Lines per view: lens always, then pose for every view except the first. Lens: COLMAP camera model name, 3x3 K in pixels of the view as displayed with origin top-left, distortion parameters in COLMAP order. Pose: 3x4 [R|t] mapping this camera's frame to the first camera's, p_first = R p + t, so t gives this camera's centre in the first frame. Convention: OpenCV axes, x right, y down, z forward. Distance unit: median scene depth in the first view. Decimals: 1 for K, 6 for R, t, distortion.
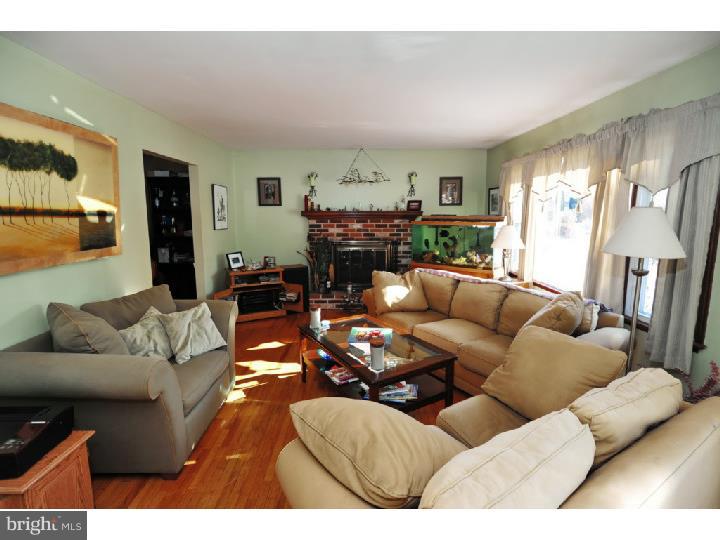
lens RADIAL K [[354.7, 0, 360.0], [0, 354.7, 270.0], [0, 0, 1]] dist [0.000197, 0.000027]
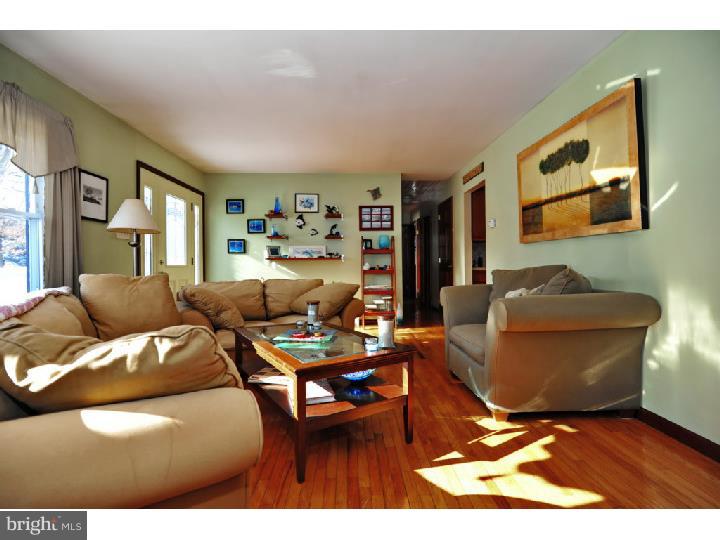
lens RADIAL K [[354.7, 0, 360.0], [0, 354.7, 270.0], [0, 0, 1]] dist [0.000197, 0.000027]
pose [[-0.999876, 0.010614, -0.011598, -0.044436], [0.008501, 0.985572, 0.169044, -0.050924], [0.013225, 0.168924, -0.985540, 0.973376]]
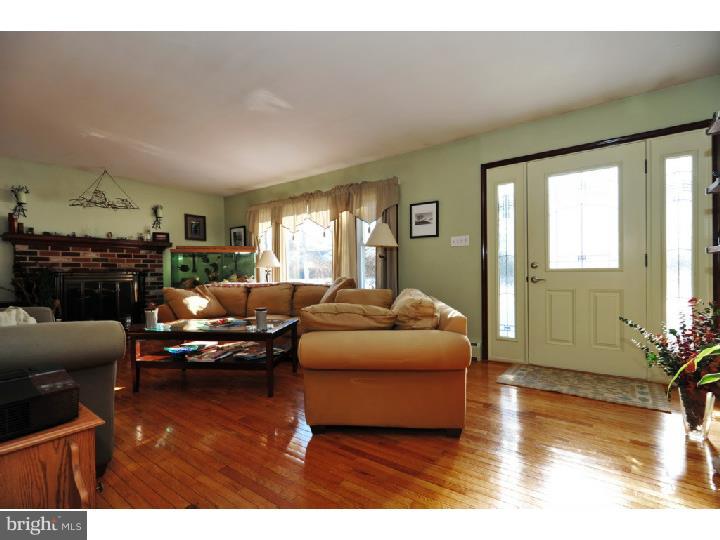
lens RADIAL K [[354.7, 0, 360.0], [0, 354.7, 270.0], [0, 0, 1]] dist [0.000197, 0.000027]
pose [[0.619098, 0.011068, 0.785236, -0.337816], [0.131349, 0.984356, -0.117433, 0.120727], [-0.774251, 0.175842, 0.607959, -0.047337]]
